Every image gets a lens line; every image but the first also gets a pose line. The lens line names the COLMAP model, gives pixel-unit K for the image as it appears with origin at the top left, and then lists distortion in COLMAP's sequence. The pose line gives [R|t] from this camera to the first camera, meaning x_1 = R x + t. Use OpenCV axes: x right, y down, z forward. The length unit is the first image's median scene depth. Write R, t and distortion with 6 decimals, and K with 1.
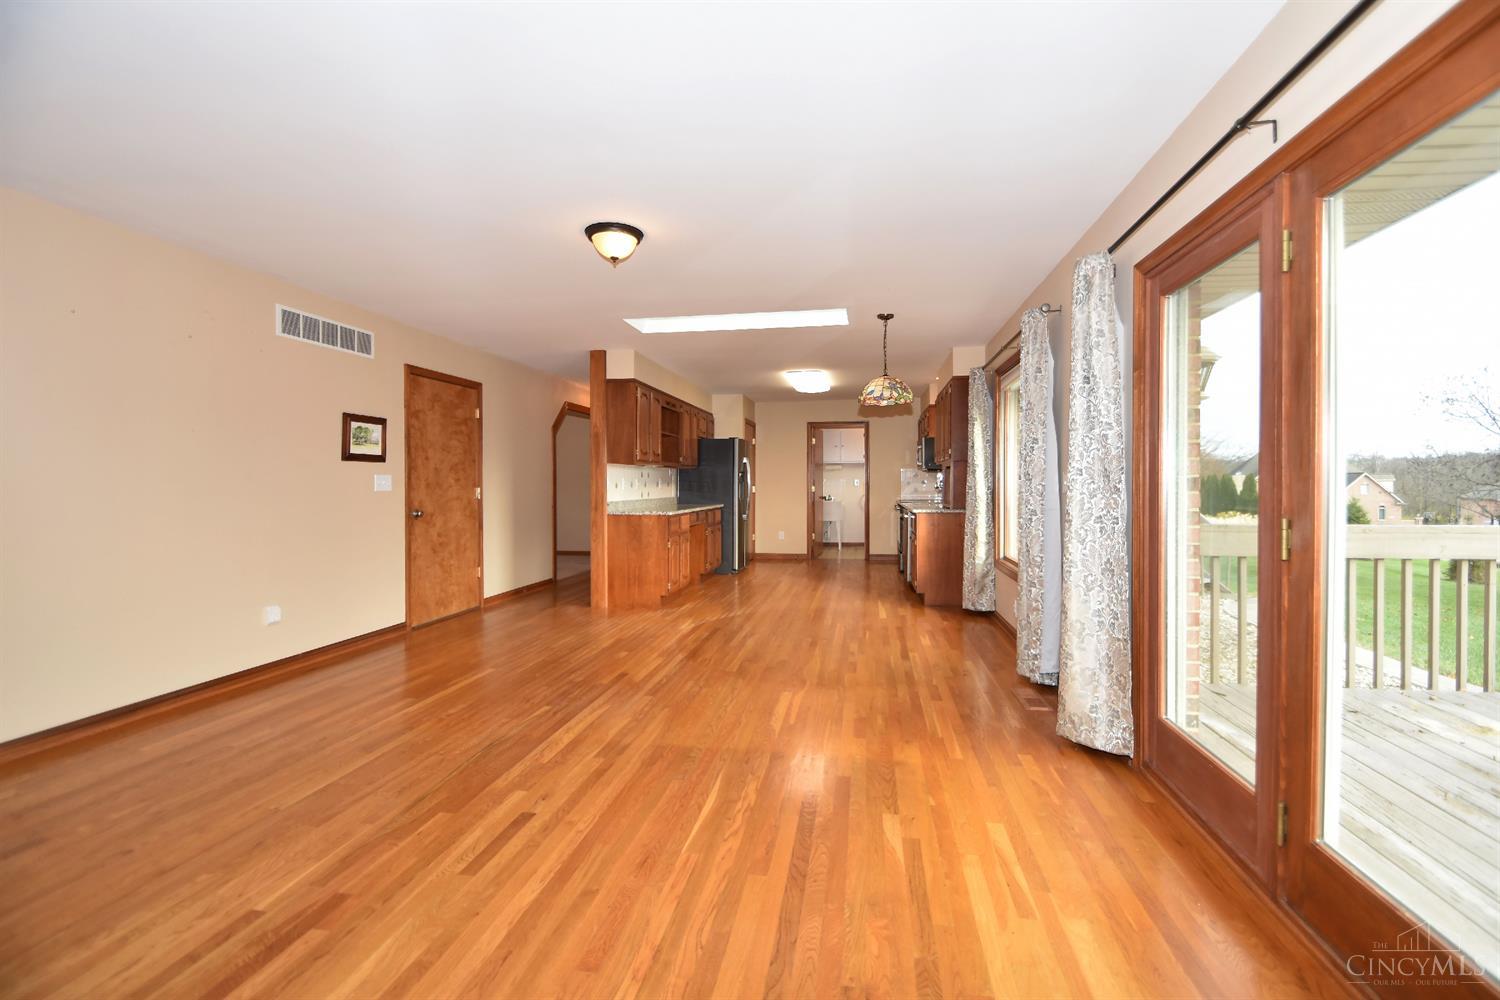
lens RADIAL K [[657.4, 0, 753.6], [0, 657.4, 496.0], [0, 0, 1]] dist [-0.002988, -0.001345]
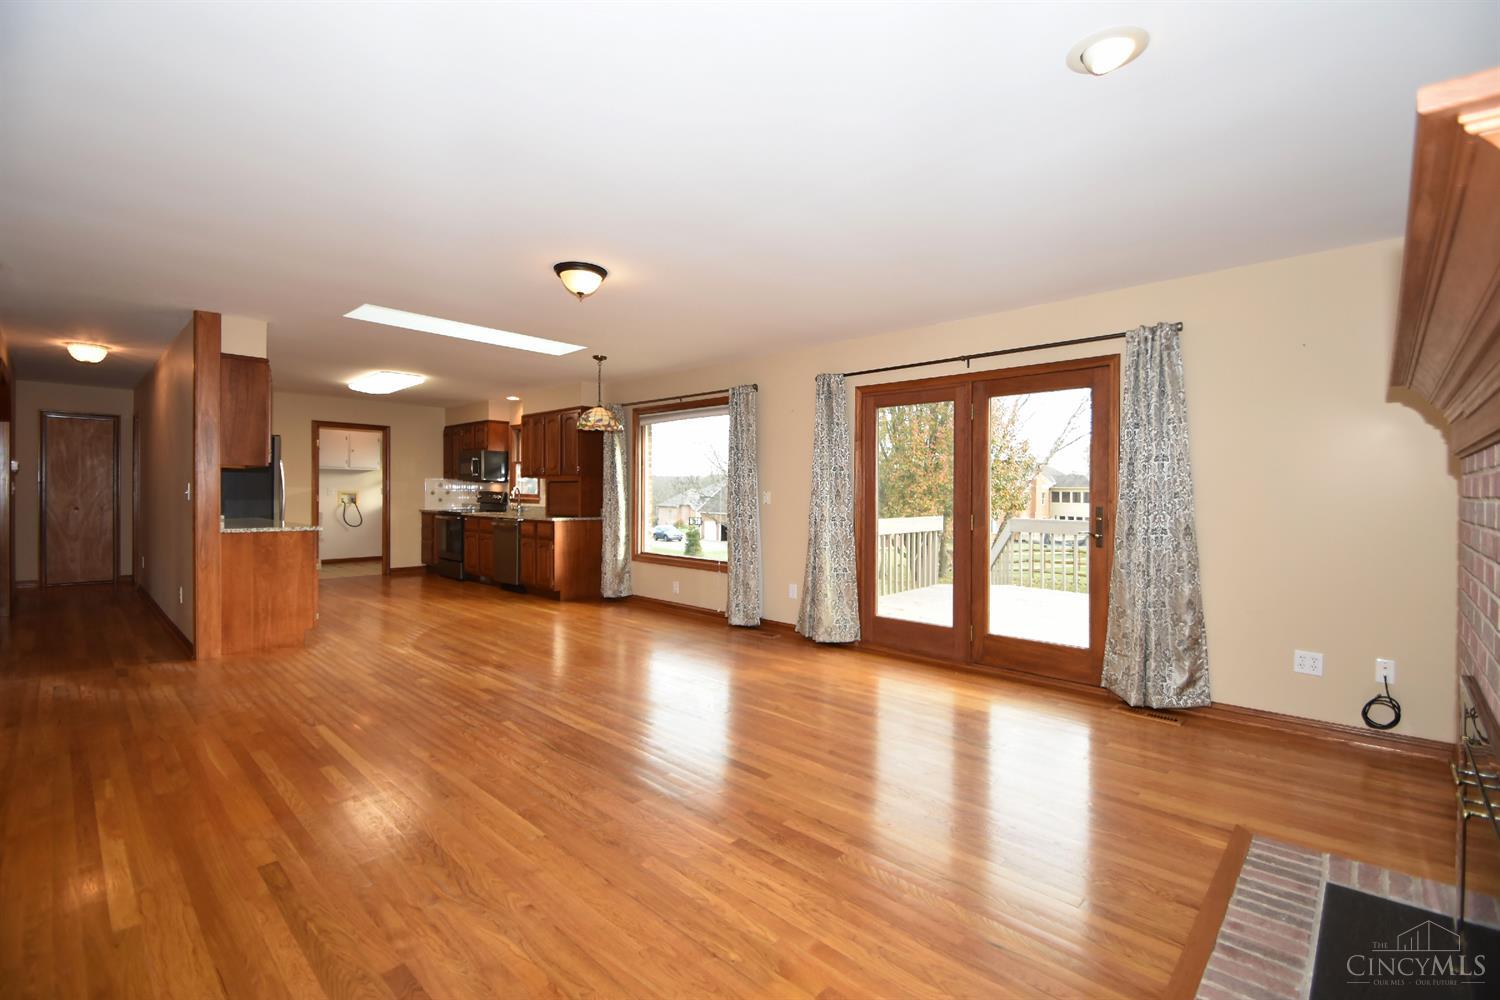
lens RADIAL K [[657.4, 0, 750.9], [0, 657.4, 498.0], [0, 0, 1]] dist [-0.002988, -0.001345]
pose [[0.563633, 0.003715, 0.826017, -0.522783], [0.004597, 0.999960, -0.007634, -0.003756], [-0.826013, 0.008100, 0.563593, 0.076216]]
